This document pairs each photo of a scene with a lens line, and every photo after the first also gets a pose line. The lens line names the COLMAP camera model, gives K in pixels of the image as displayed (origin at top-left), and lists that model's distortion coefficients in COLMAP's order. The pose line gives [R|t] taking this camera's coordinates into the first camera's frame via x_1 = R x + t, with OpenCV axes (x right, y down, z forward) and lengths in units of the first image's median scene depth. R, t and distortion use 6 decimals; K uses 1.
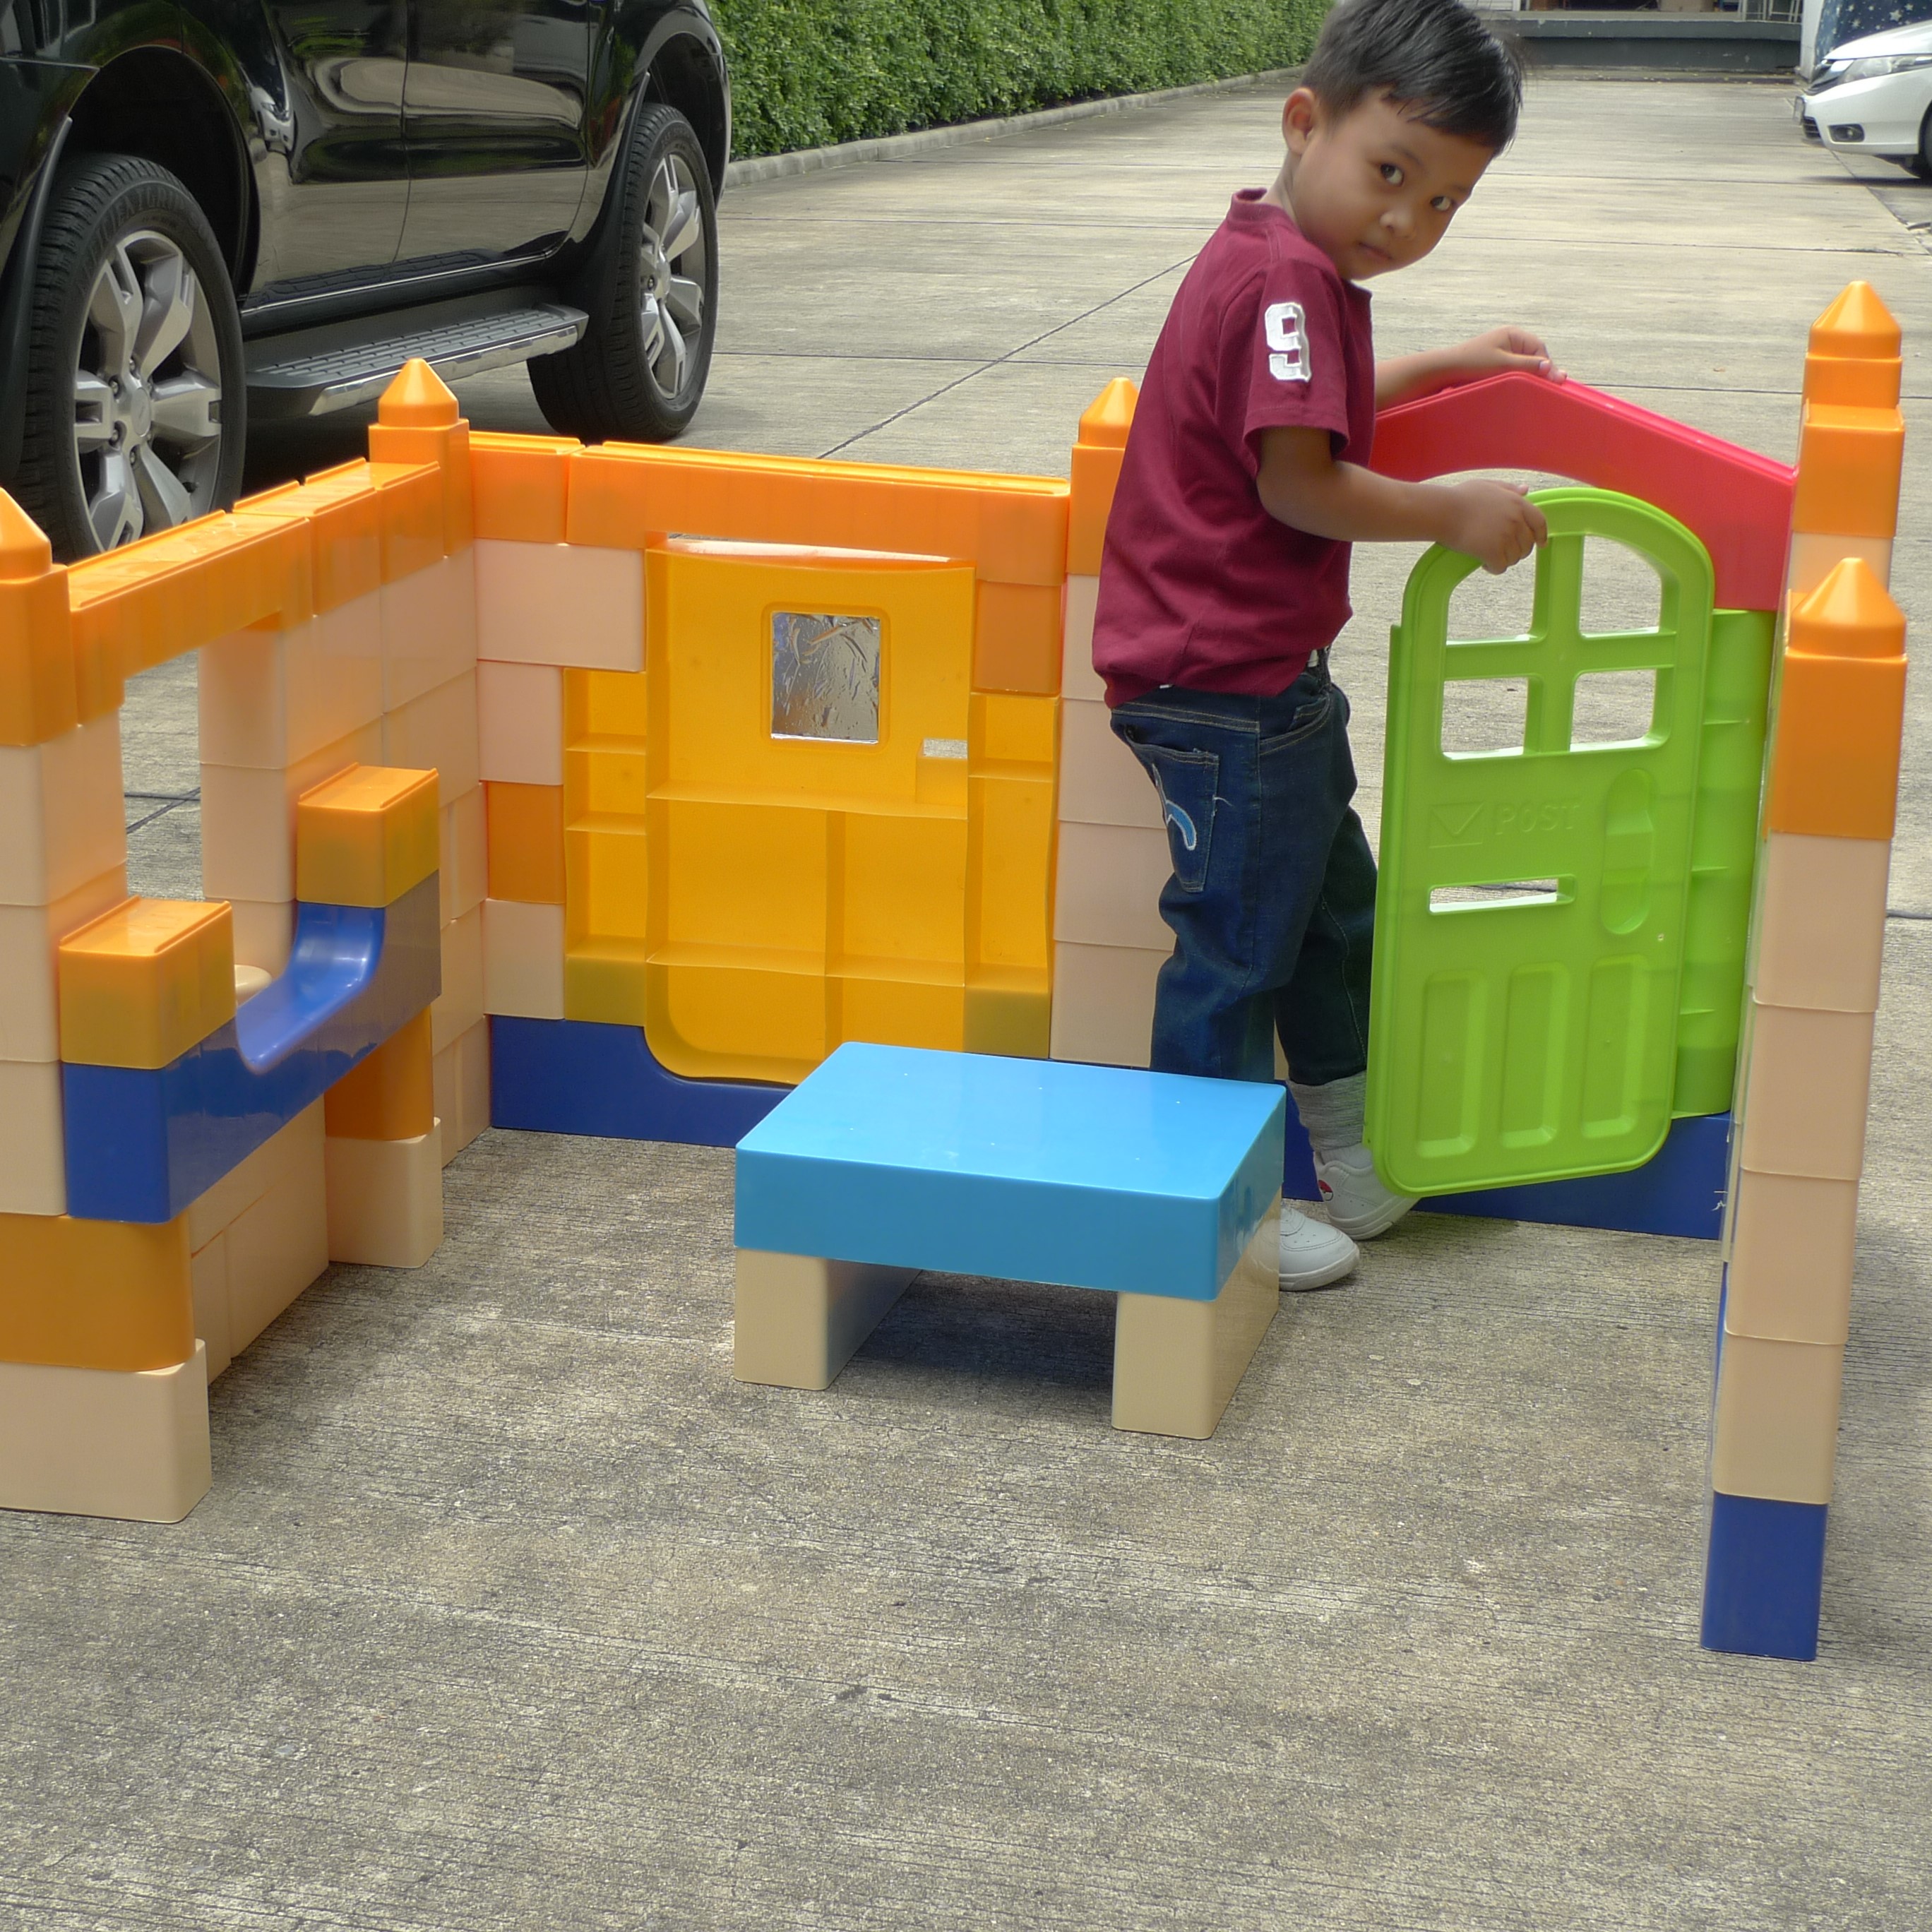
lens RADIAL K [[3680.2, 0, 966.0], [0, 3680.2, 966.0], [0, 0, 1]] dist [-0.035848, -0.150043]
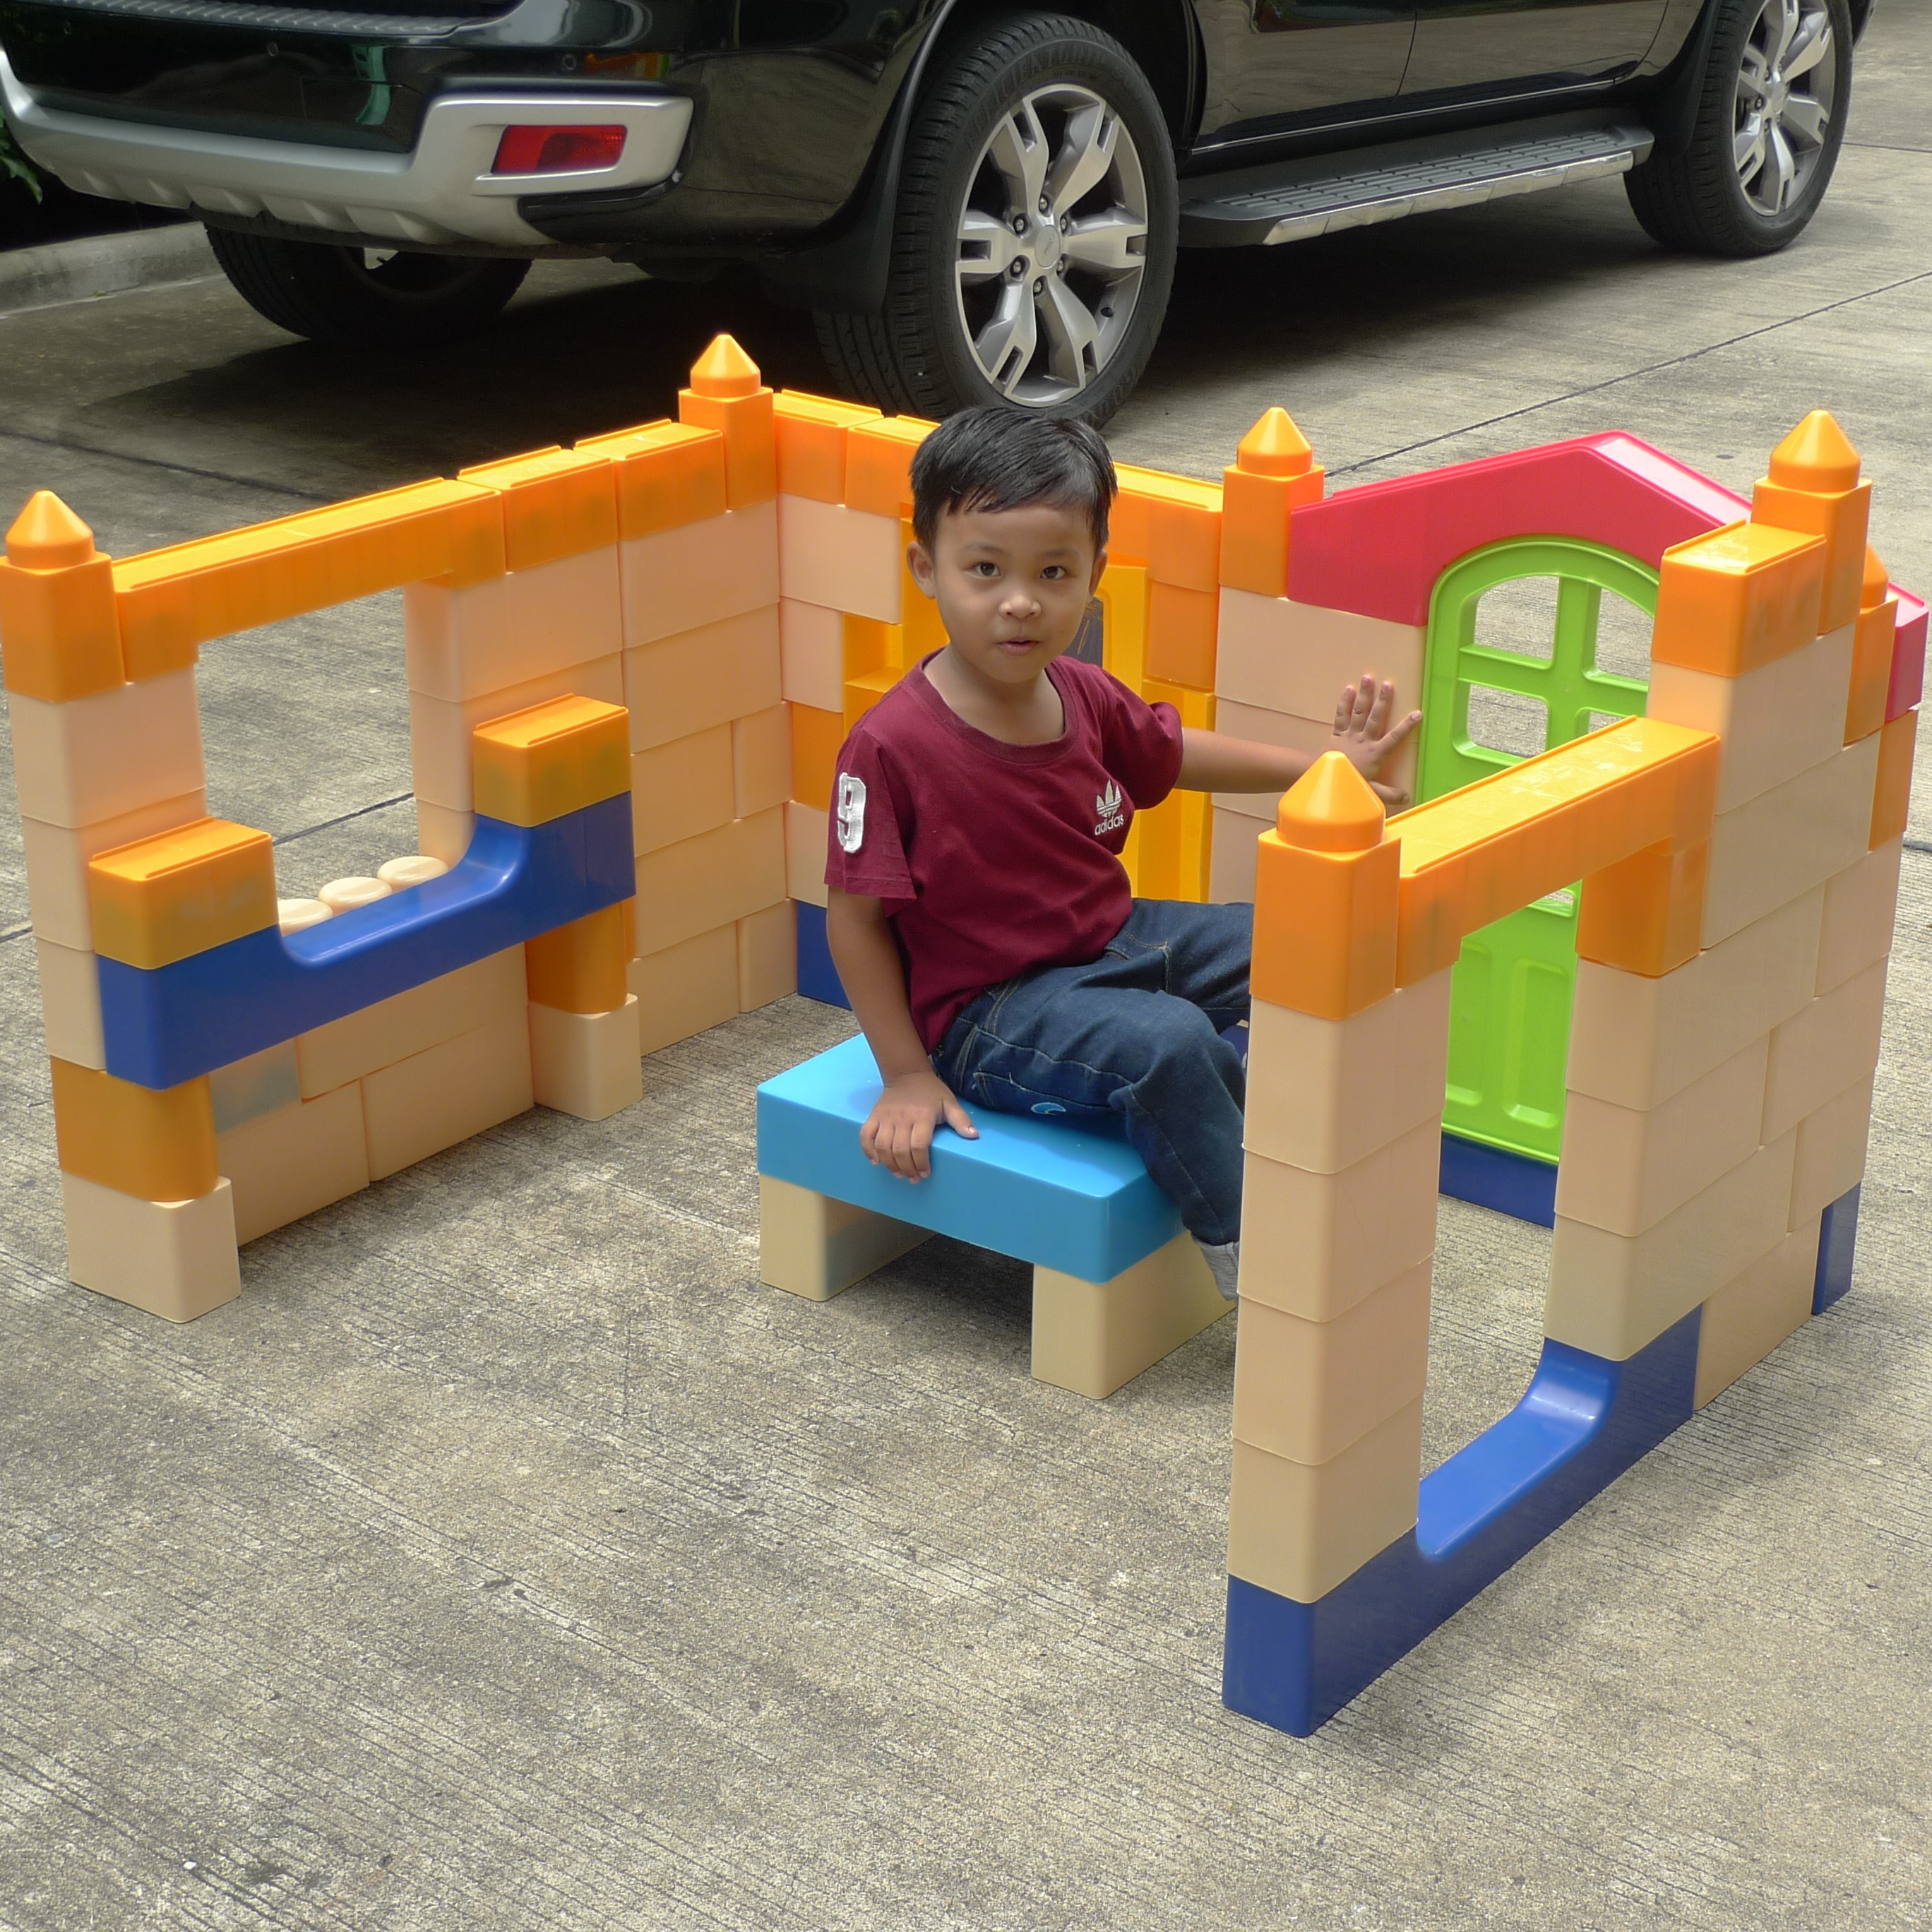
lens RADIAL K [[3434.3, 0, 1056.7], [0, 3434.3, 968.4], [0, 0, 1]] dist [-0.026997, -0.078061]
pose [[0.917583, 0.143930, -0.370575, 0.366331], [-0.107291, 0.987228, 0.117771, -0.105996], [0.382793, -0.068306, 0.921306, 0.038968]]
